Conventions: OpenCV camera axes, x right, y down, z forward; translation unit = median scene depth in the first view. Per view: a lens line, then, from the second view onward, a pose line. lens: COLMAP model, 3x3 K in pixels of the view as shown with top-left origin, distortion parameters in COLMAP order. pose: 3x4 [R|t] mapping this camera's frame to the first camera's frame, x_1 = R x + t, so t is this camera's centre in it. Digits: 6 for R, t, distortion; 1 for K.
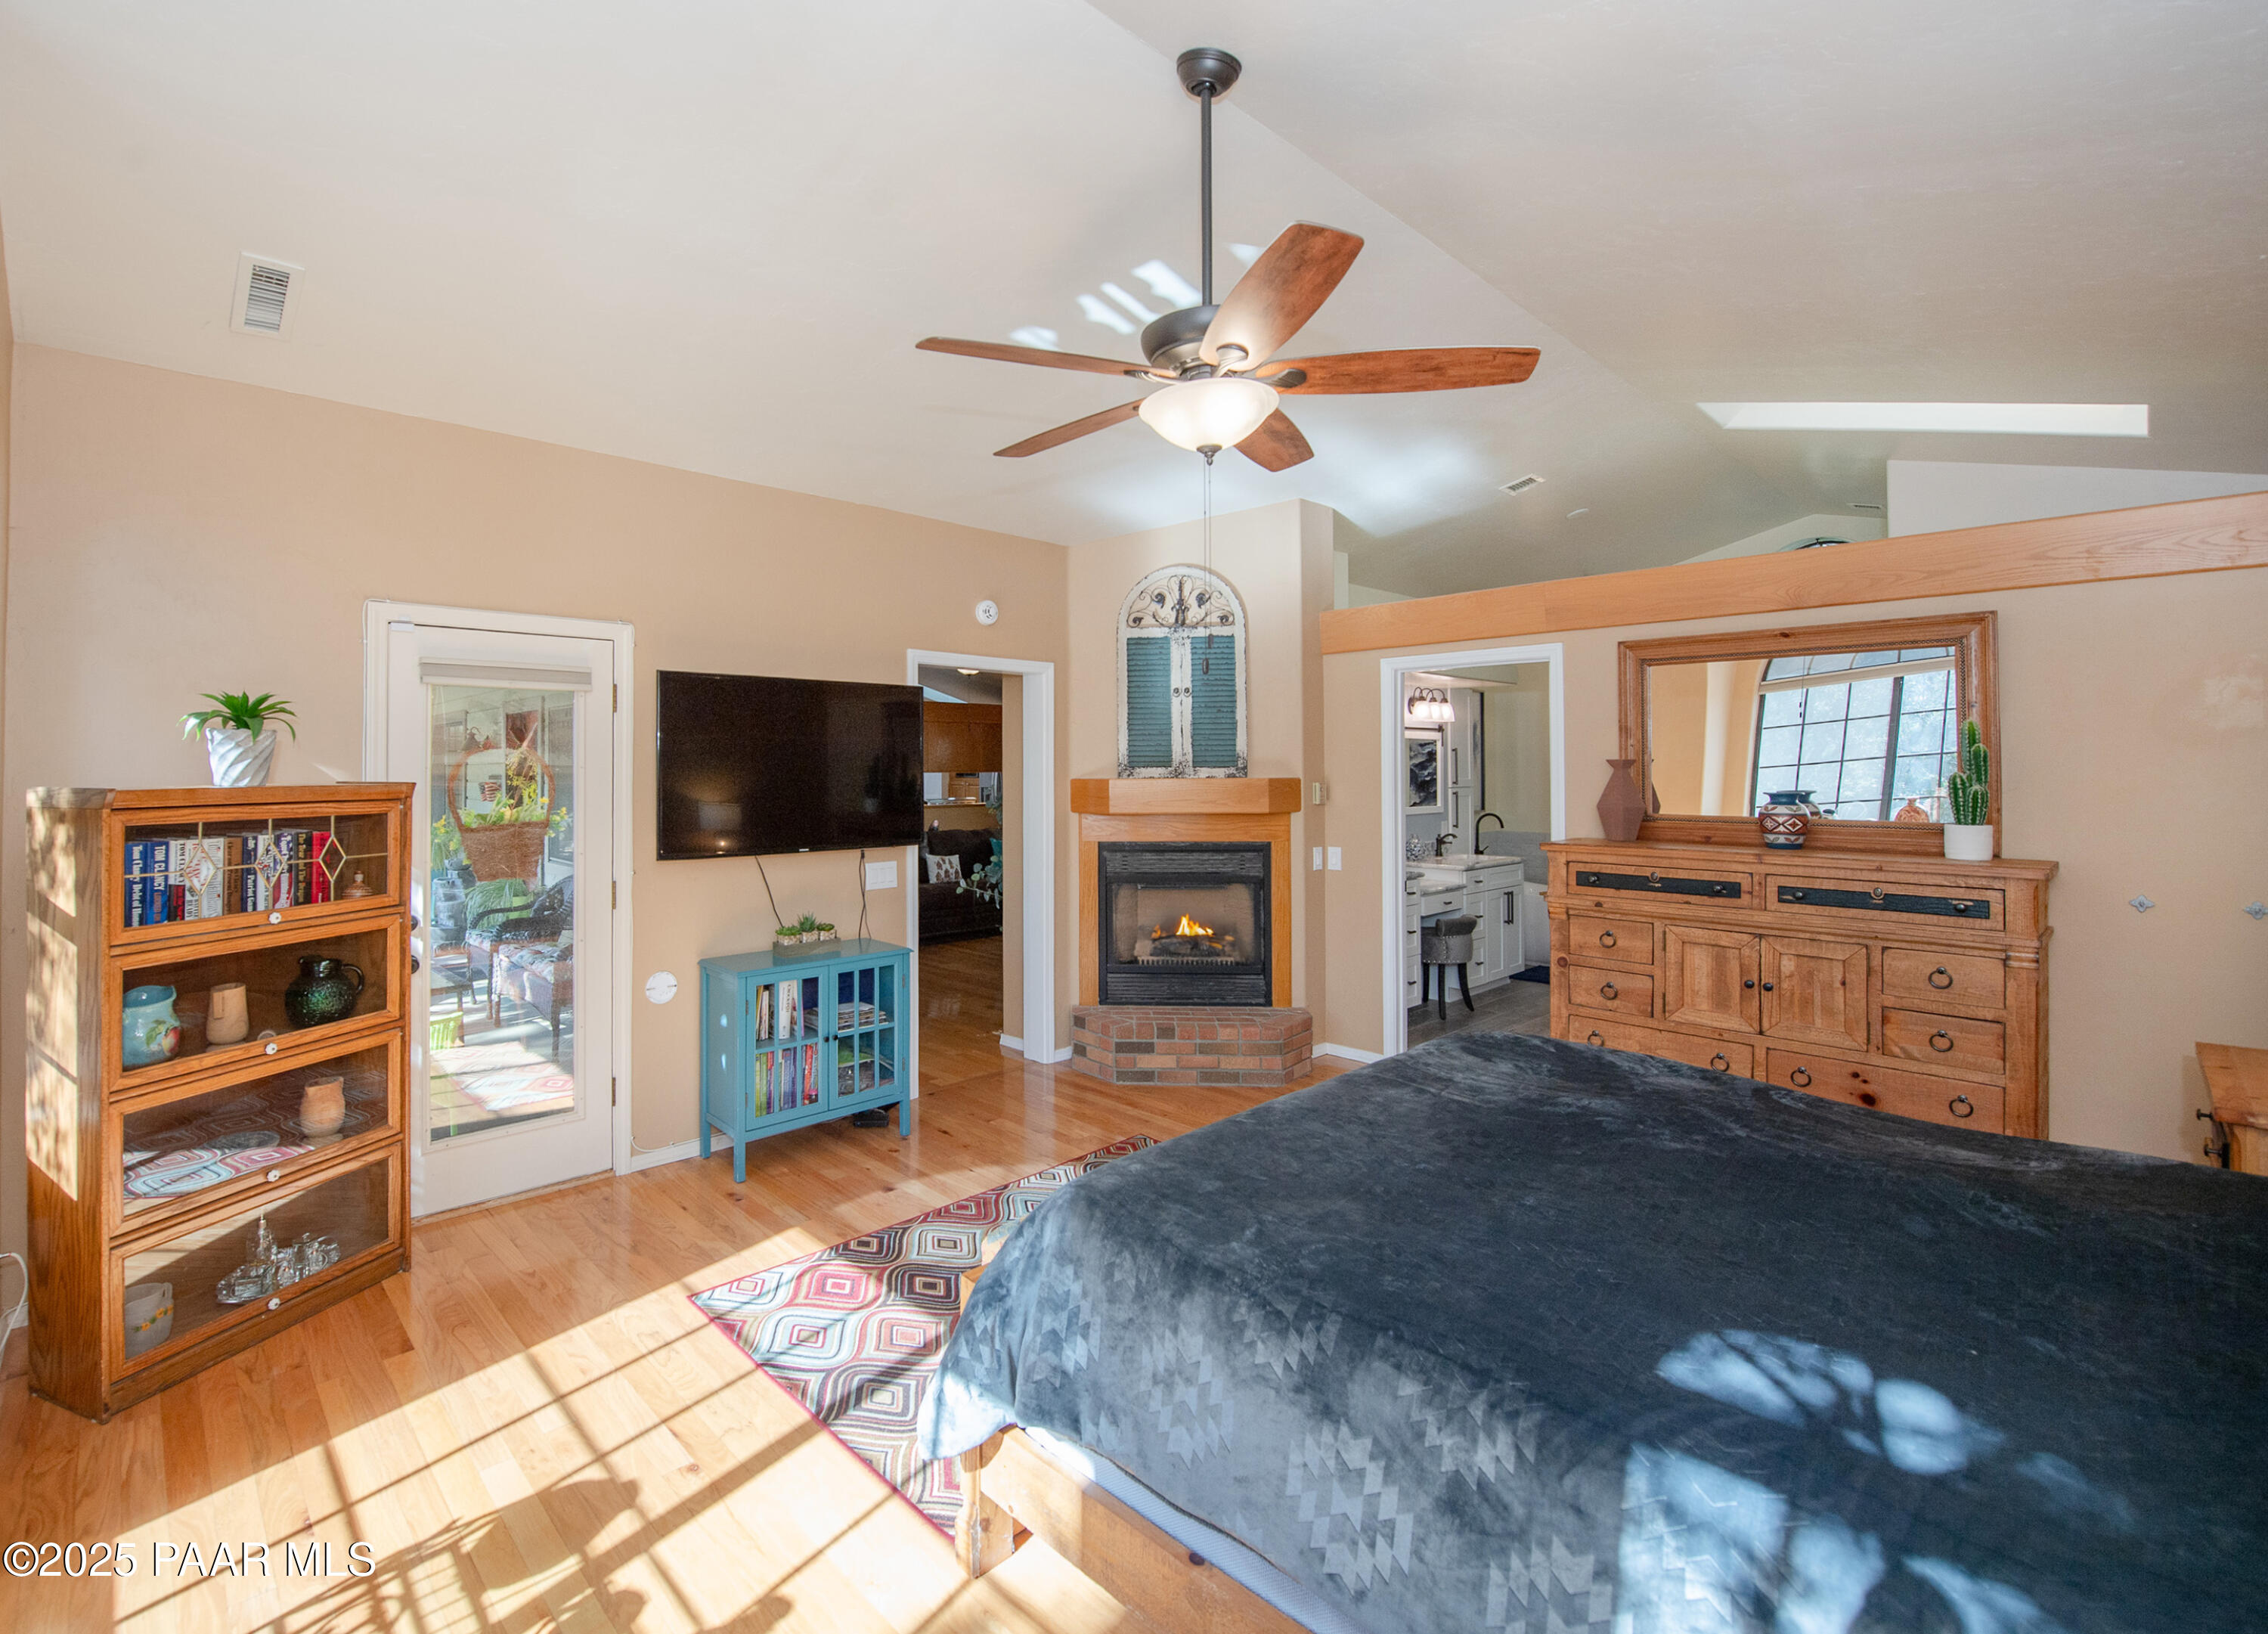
lens RADIAL K [[963.3, 0, 1127.9], [0, 963.3, 759.0], [0, 0, 1]] dist [0.000946, 0.000186]
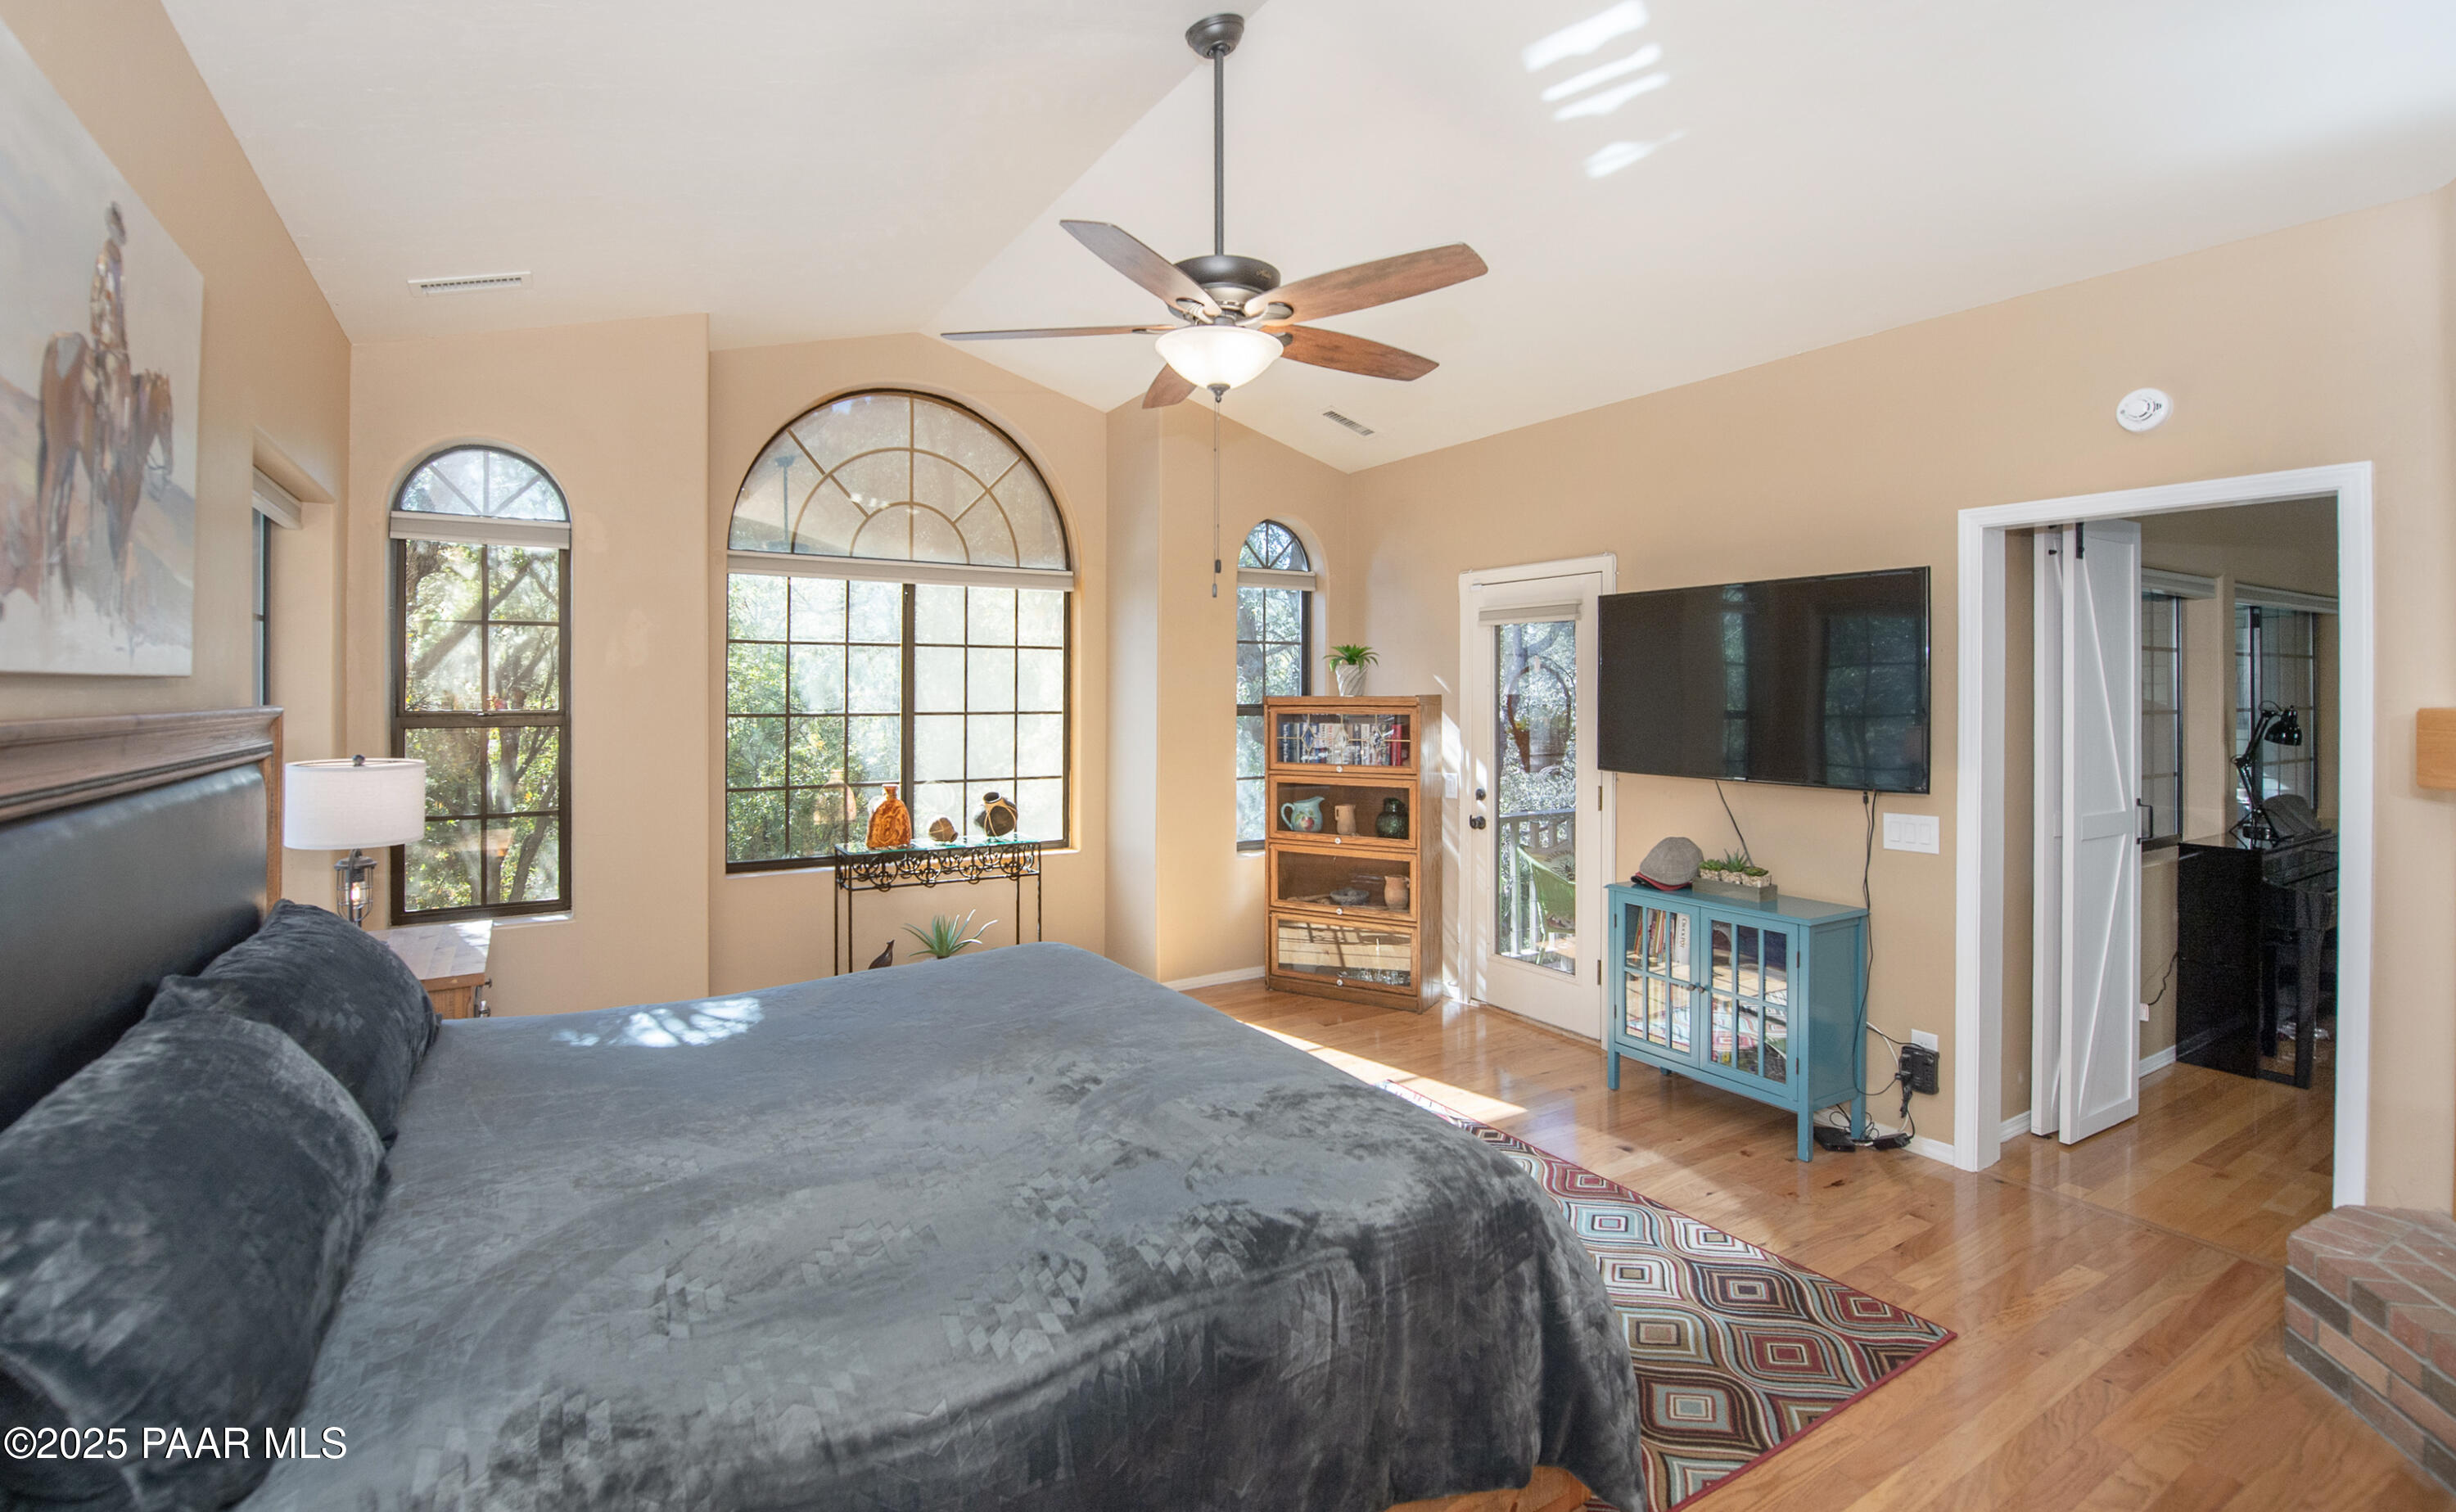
lens RADIAL K [[1151.5, 0, 1125.5], [0, 1151.5, 697.9], [0, 0, 1]] dist [-0.001210, -0.000219]
pose [[-0.261855, 0.006967, -0.965082, 1.090187], [0.010975, 0.999931, 0.004241, 0.015701], [0.965045, -0.009481, -0.261913, 0.990253]]
